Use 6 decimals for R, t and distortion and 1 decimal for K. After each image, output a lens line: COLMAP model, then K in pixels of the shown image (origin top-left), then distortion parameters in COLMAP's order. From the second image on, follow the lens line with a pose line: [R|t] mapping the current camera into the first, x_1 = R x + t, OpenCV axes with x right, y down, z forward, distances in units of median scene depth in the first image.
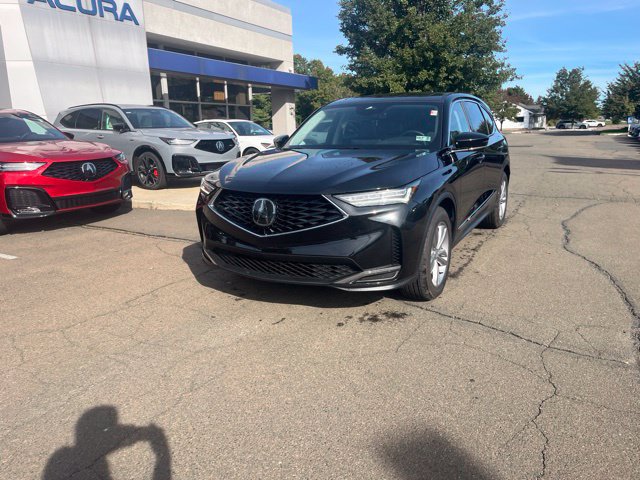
lens RADIAL K [[482.4, 0, 318.7], [0, 482.4, 242.9], [0, 0, 1]] dist [0.078926, -0.103186]
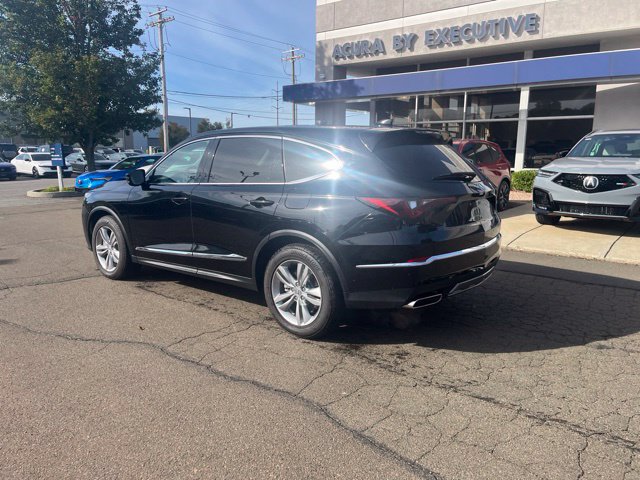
lens RADIAL K [[482.4, 0, 317.5], [0, 482.4, 235.8], [0, 0, 1]] dist [0.078926, -0.103186]
pose [[-0.173267, 0.185569, -0.967234, 0.412250], [-0.230253, 0.947240, 0.222980, -0.129085], [0.957581, 0.261344, -0.121398, 0.474057]]
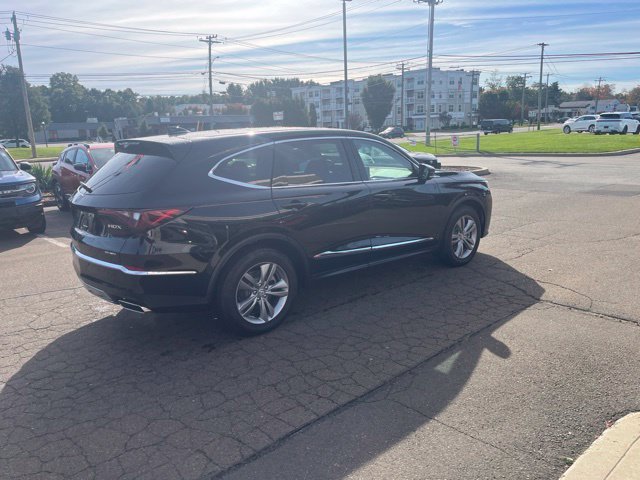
lens RADIAL K [[482.4, 0, 319.7], [0, 482.4, 237.5], [0, 0, 1]] dist [0.078926, -0.103186]
pose [[-0.937663, -0.020832, 0.346920, -0.079365], [0.134349, 0.898877, 0.417098, -0.192250], [-0.320527, 0.437706, -0.840045, 0.713989]]
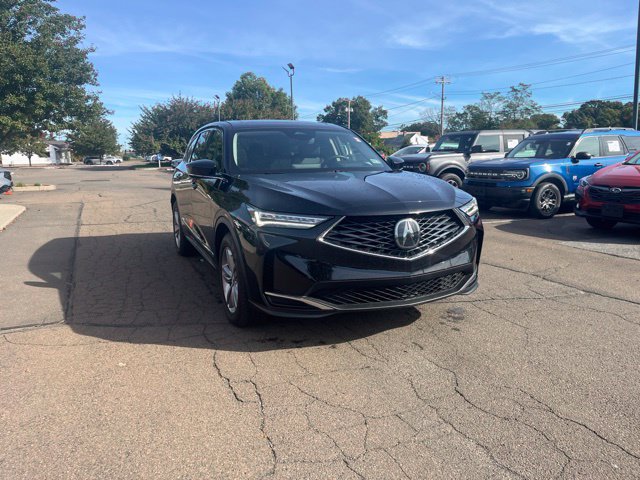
lens RADIAL K [[482.4, 0, 317.8], [0, 482.4, 239.8], [0, 0, 1]] dist [0.078926, -0.103186]
pose [[0.602695, -0.128923, 0.787488, -0.228350], [0.189473, 0.981760, 0.015717, -0.023602], [-0.775151, 0.139735, 0.616129, 0.130787]]
